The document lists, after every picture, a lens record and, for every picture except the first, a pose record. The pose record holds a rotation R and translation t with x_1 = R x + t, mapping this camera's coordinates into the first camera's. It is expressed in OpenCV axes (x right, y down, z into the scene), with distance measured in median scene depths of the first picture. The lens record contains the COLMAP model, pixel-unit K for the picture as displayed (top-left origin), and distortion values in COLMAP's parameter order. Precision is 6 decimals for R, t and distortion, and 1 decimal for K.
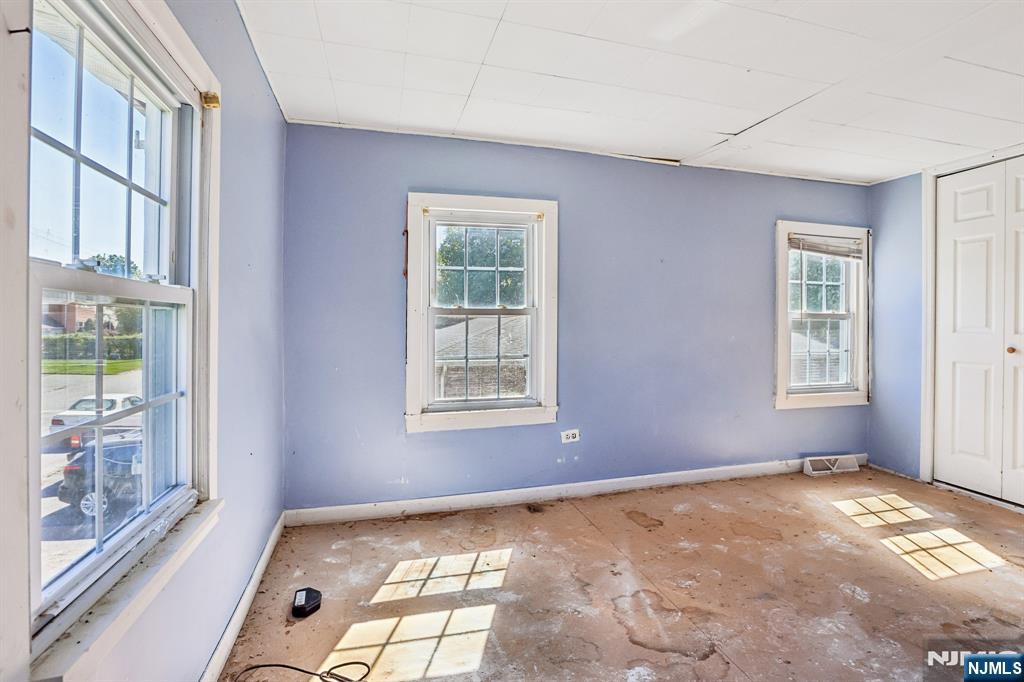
lens RADIAL K [[477.0, 0, 522.9], [0, 477.0, 327.7], [0, 0, 1]] dist [-0.031926, 0.018365]
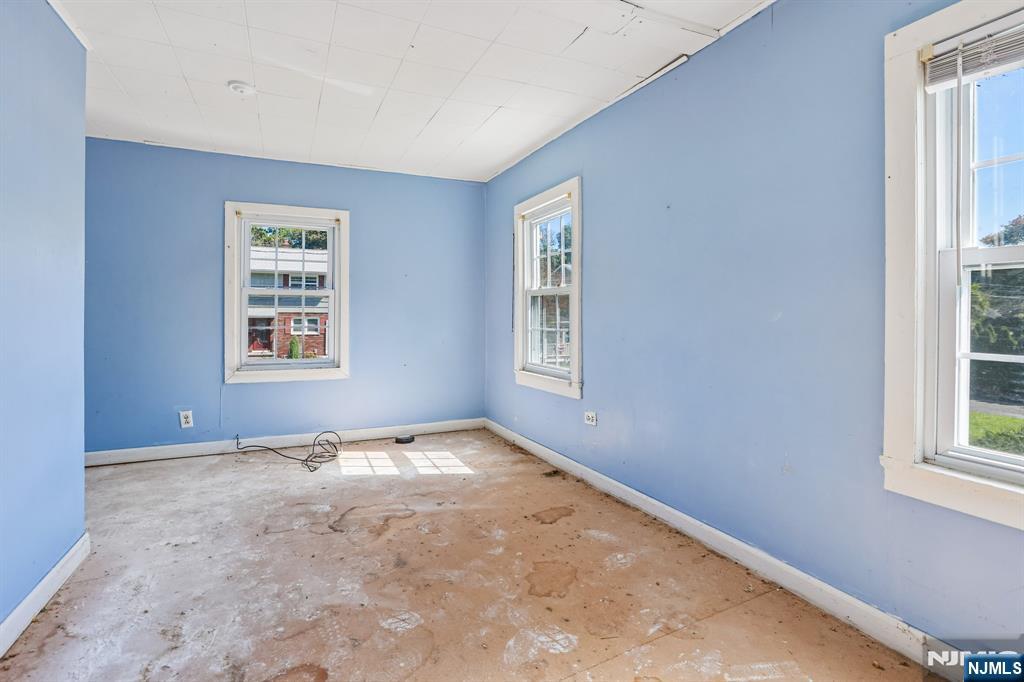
lens RADIAL K [[477.0, 0, 522.9], [0, 477.0, 327.7], [0, 0, 1]] dist [-0.031926, 0.018365]
pose [[0.171811, 0.018846, -0.984950, 1.032402], [-0.003659, 0.999822, 0.018492, 0.027037], [0.985123, 0.000427, 0.171849, 0.717017]]
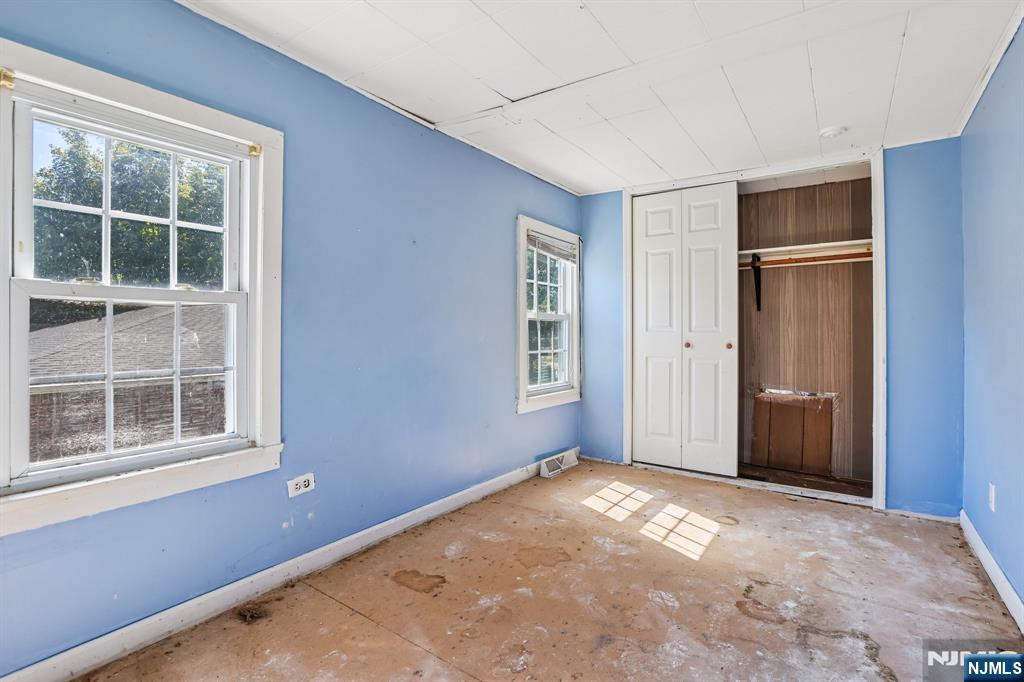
lens RADIAL K [[489.1, 0, 512.6], [0, 489.1, 330.1], [0, 0, 1]] dist [-0.039424, 0.014449]
pose [[0.784748, 0.001118, 0.619813, -0.092584], [0.007675, 0.999904, -0.011522, 0.019188], [-0.619767, 0.013799, 0.784665, 0.280034]]
